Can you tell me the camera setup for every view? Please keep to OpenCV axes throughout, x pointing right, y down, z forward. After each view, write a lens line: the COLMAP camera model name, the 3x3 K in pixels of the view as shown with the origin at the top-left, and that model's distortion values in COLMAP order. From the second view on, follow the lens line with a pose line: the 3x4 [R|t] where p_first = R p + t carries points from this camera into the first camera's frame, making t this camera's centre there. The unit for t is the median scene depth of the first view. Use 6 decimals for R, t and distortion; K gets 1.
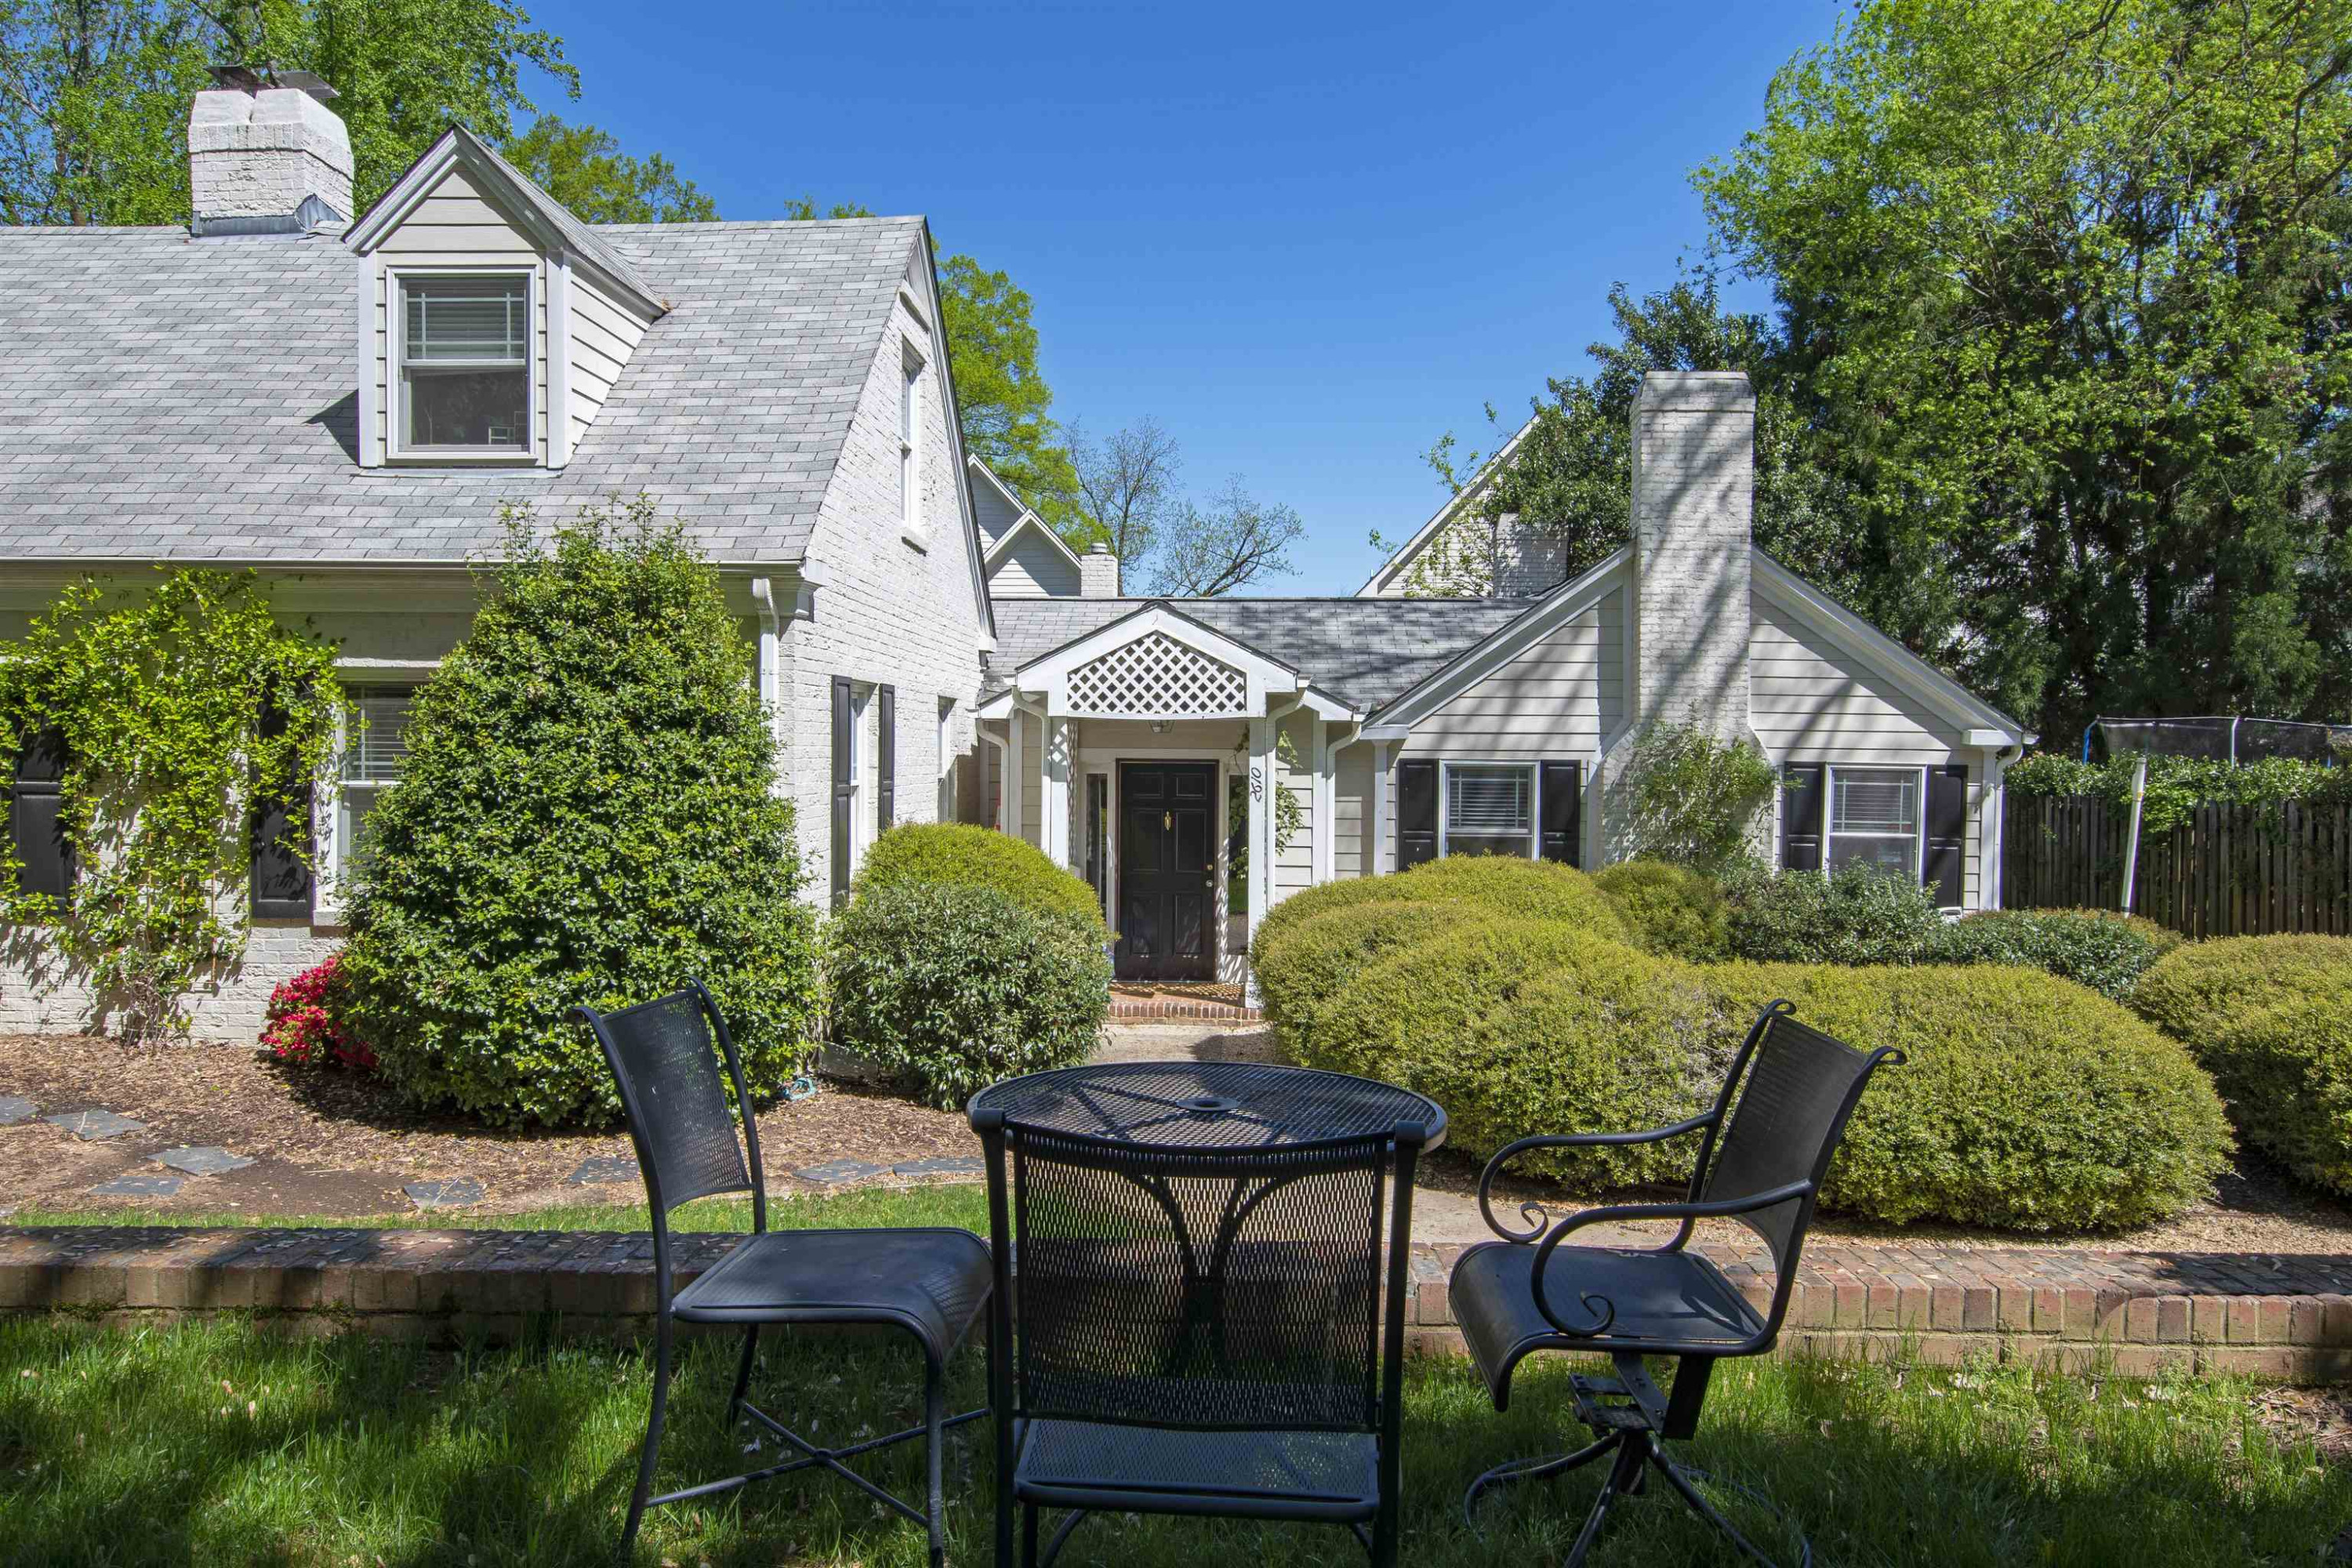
lens RADIAL K [[1568.8, 0, 1198.3], [0, 1568.8, 757.5], [0, 0, 1]] dist [-0.011104, 0.004929]
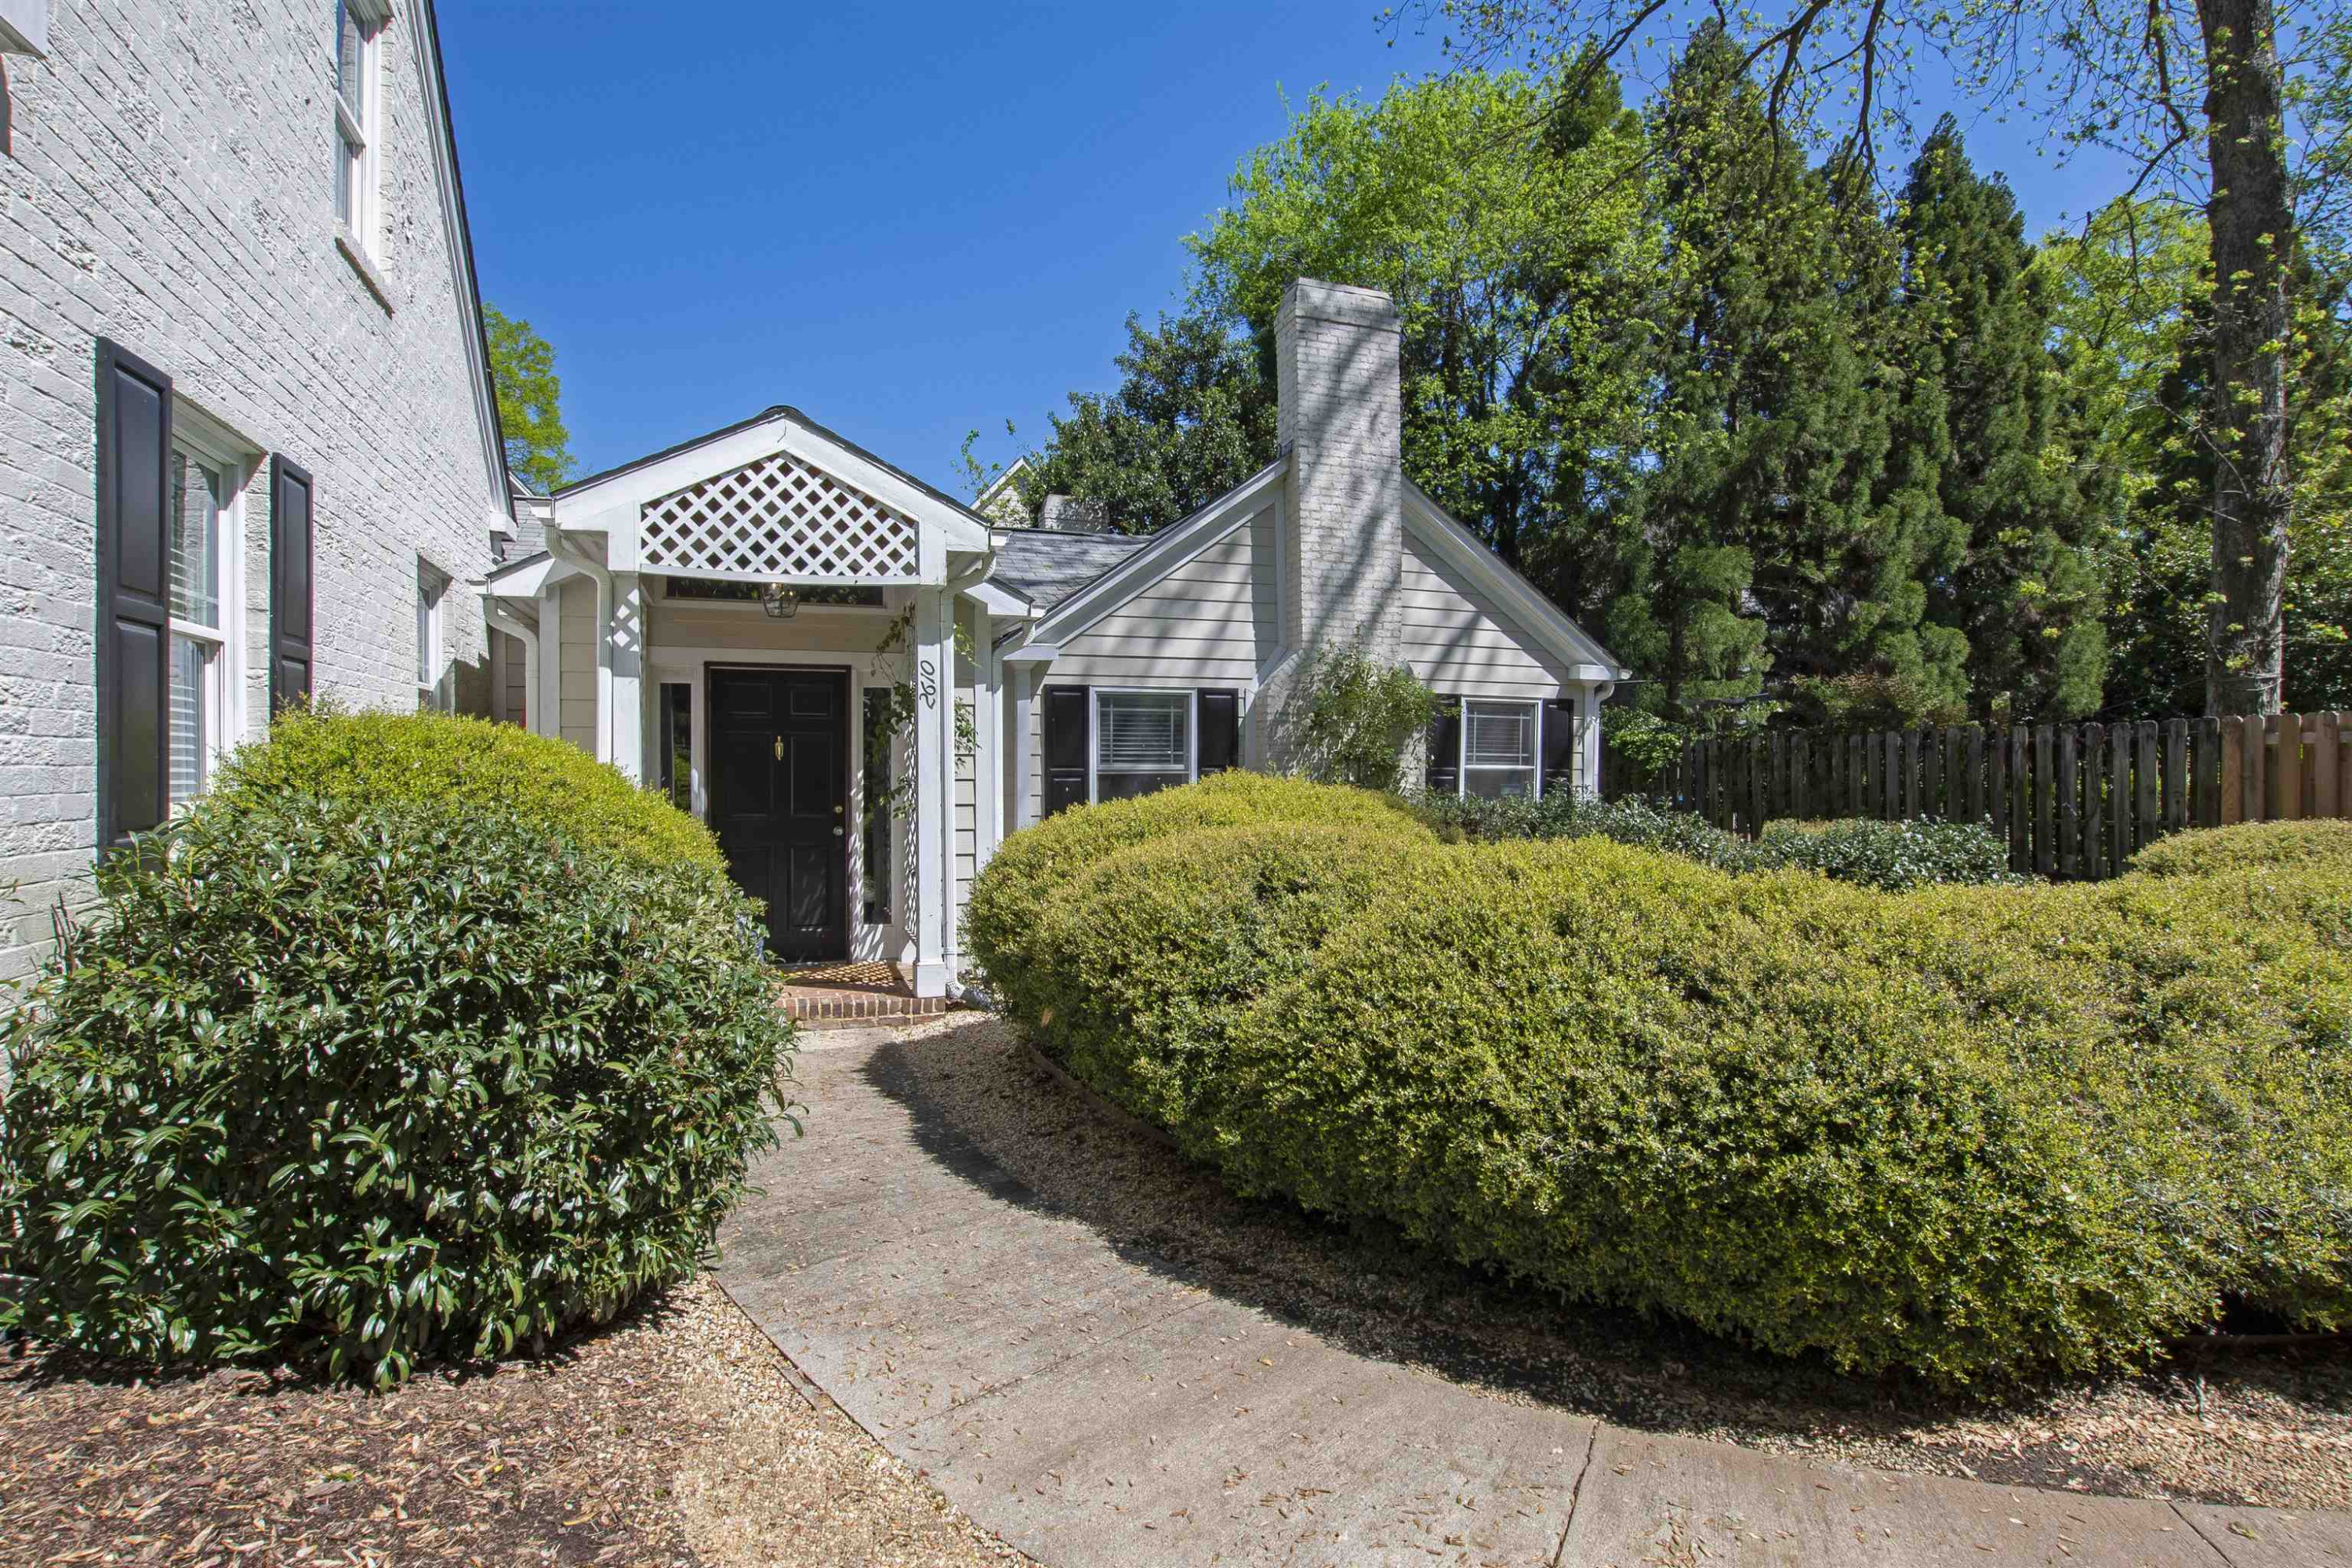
lens RADIAL K [[1166.4, 0, 1173.6], [0, 1166.4, 768.2], [0, 0, 1]] dist [-0.028052, 0.000430]
pose [[0.925701, -0.011316, 0.378088, -0.061570], [0.009566, 0.999933, 0.006508, 0.053656], [-0.378136, -0.002408, 0.925747, 0.472999]]
